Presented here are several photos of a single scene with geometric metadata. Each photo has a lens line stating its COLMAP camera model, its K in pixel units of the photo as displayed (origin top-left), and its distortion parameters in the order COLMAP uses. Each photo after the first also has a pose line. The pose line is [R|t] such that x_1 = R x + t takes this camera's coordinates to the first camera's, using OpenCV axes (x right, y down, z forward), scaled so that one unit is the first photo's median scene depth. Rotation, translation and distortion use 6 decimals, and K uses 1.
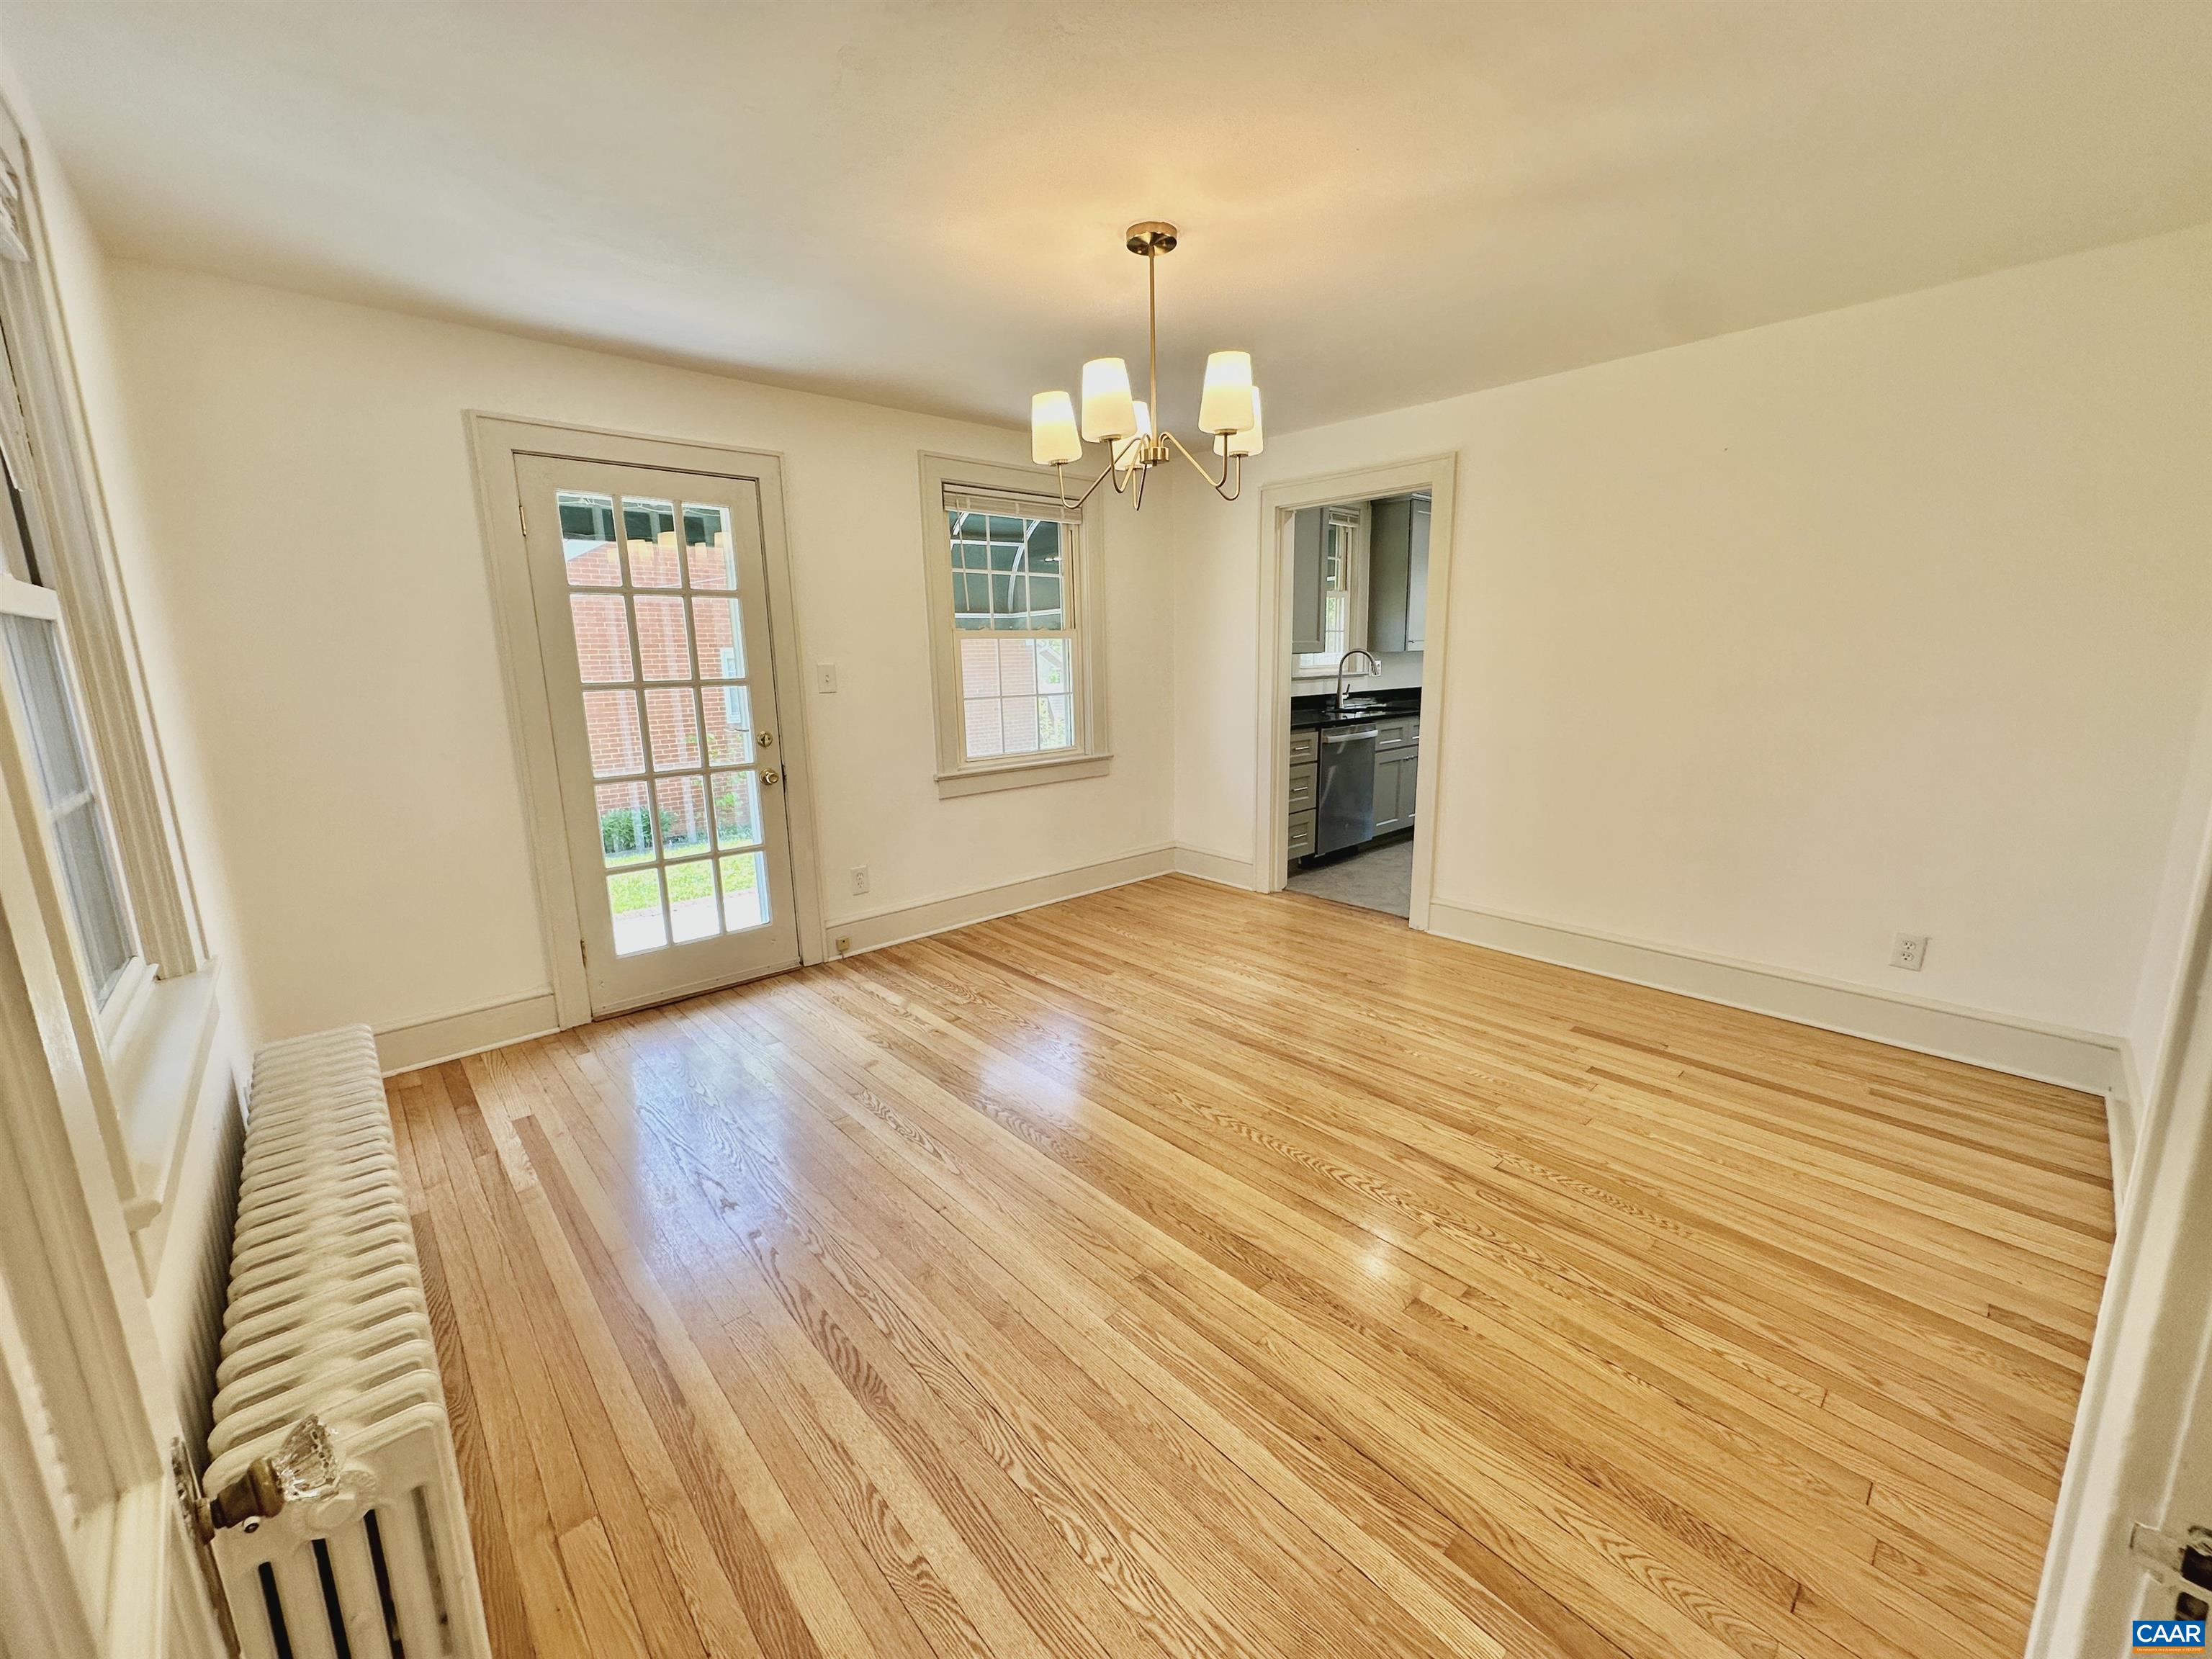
lens RADIAL K [[881.4, 0, 1106.0], [0, 881.4, 829.5], [0, 0, 1]] dist [0.001342, 0.000251]
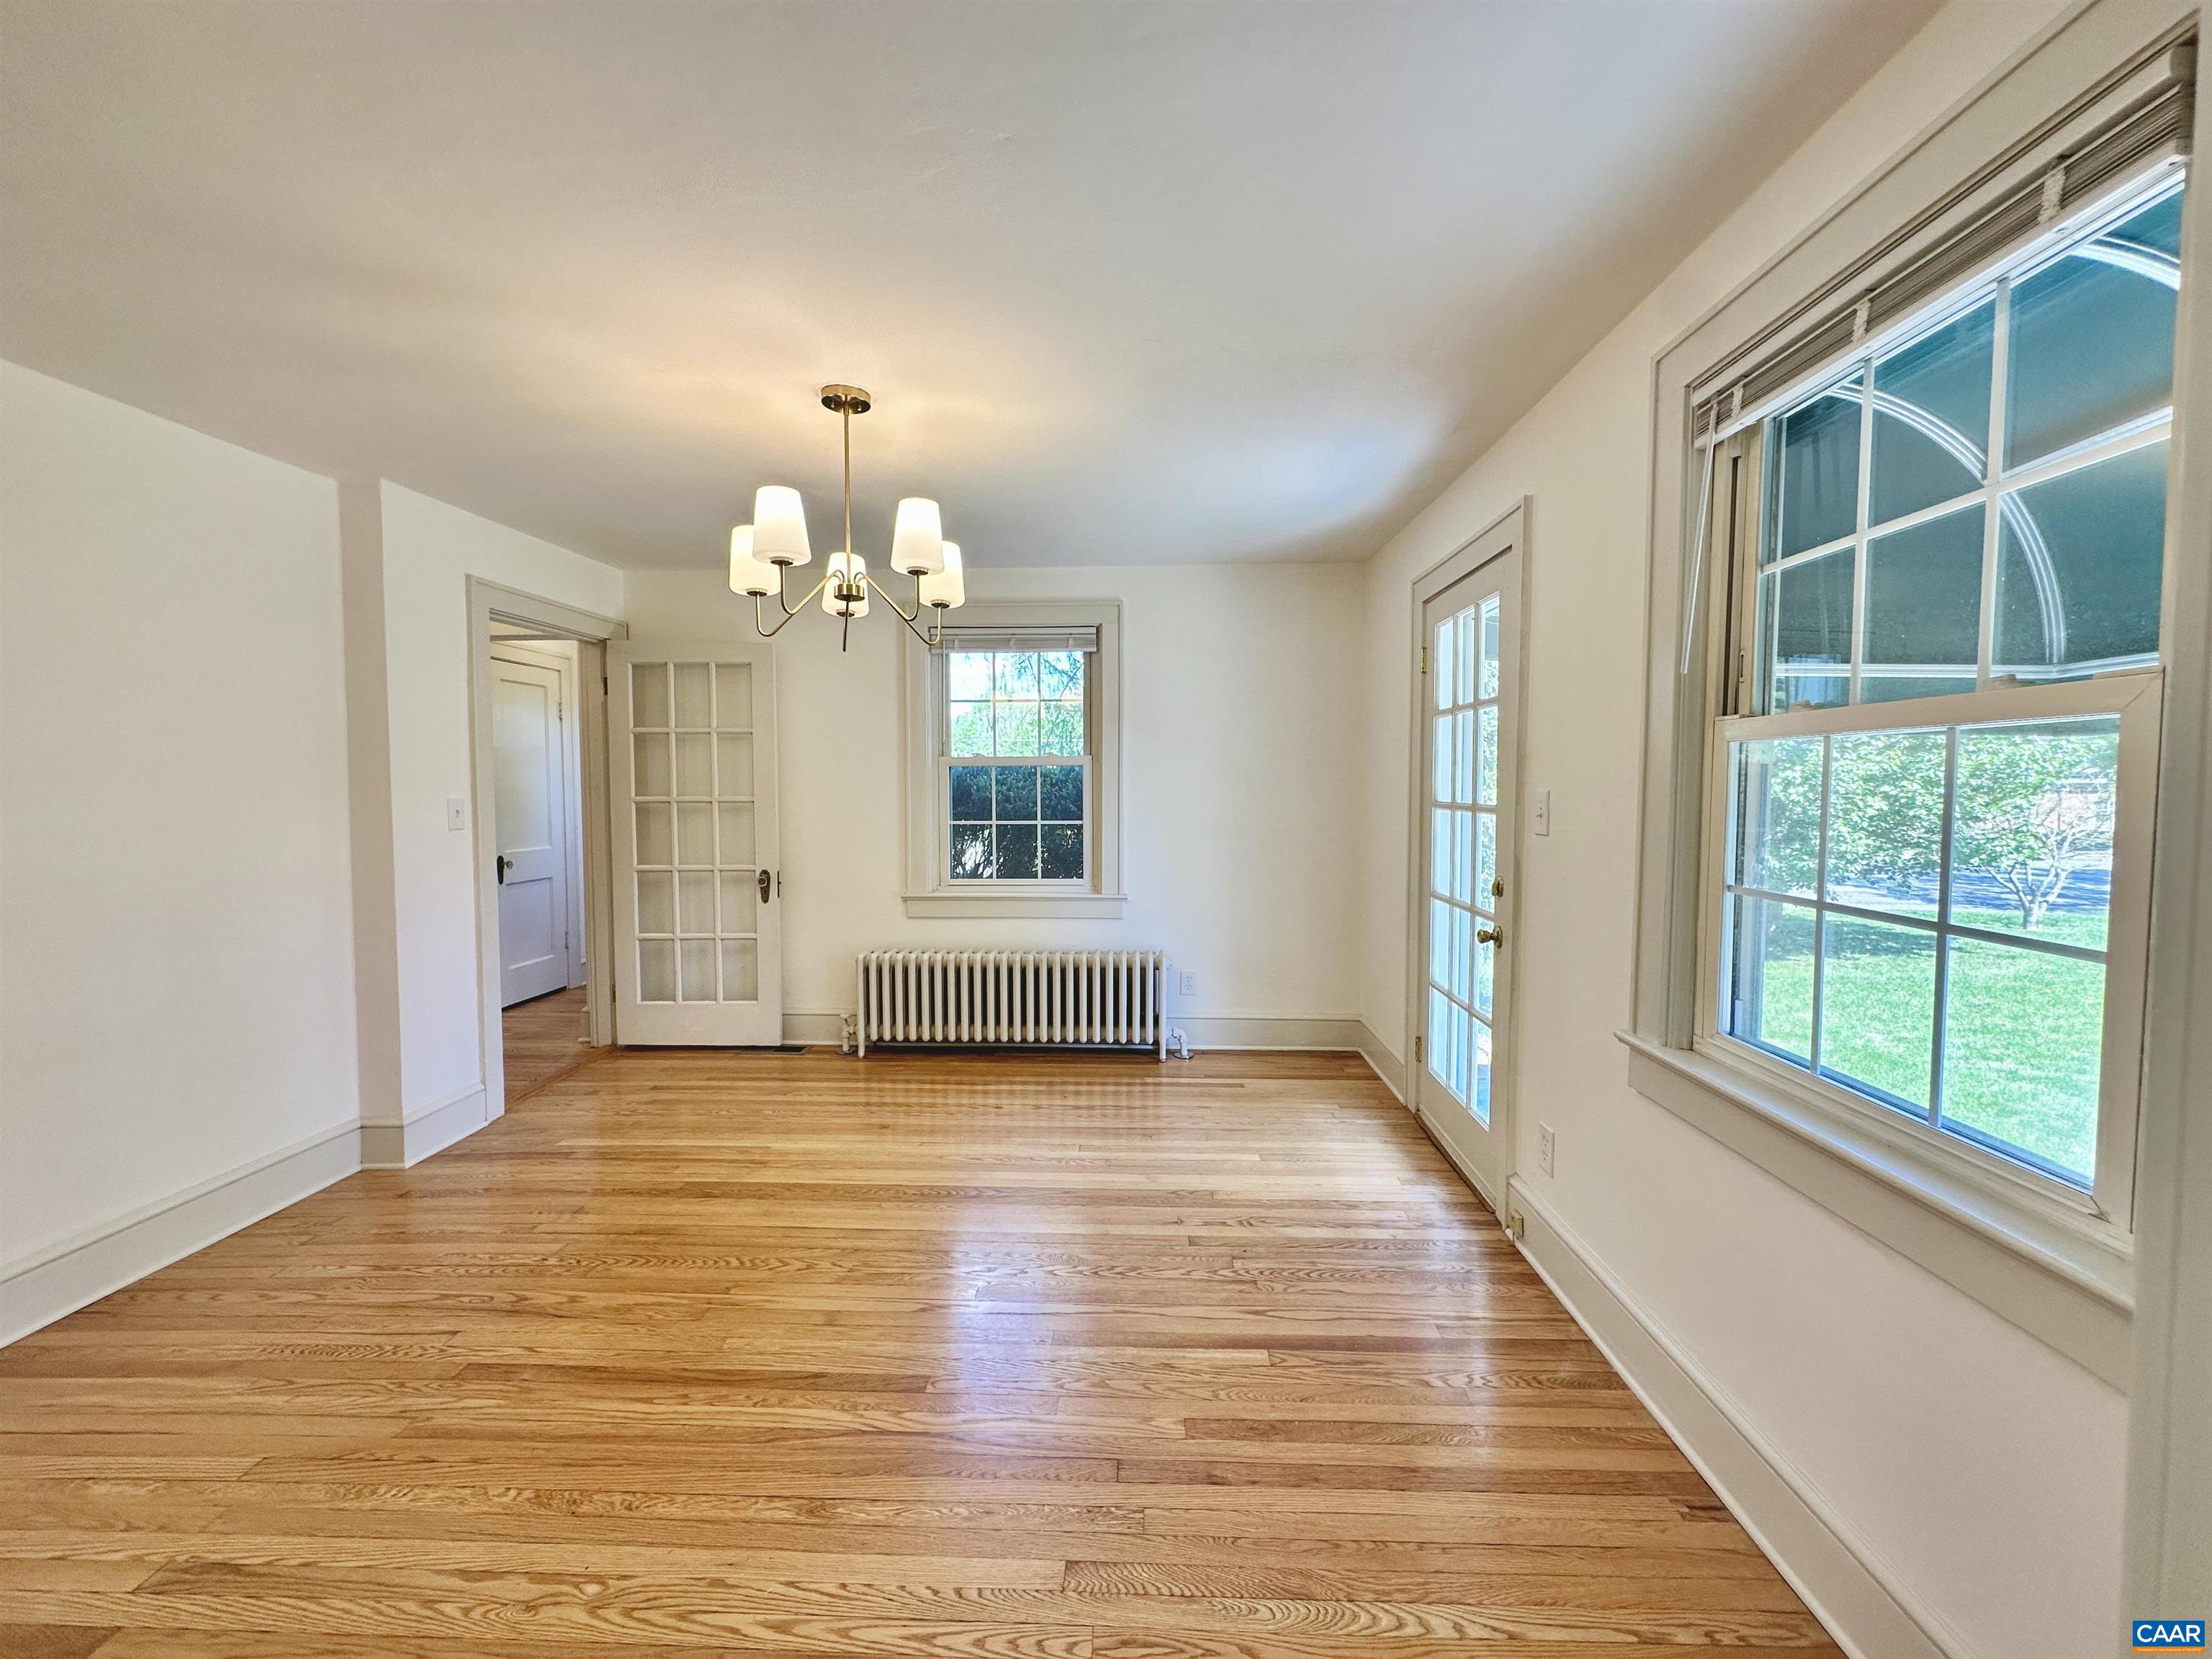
lens RADIAL K [[881.4, 0, 1106.0], [0, 881.4, 829.5], [0, 0, 1]] dist [0.001342, 0.000251]
pose [[-0.704100, 0.052970, -0.708122, 0.406424], [-0.128331, 0.971302, 0.200259, -0.277848], [0.698408, 0.231876, -0.677097, 1.365791]]
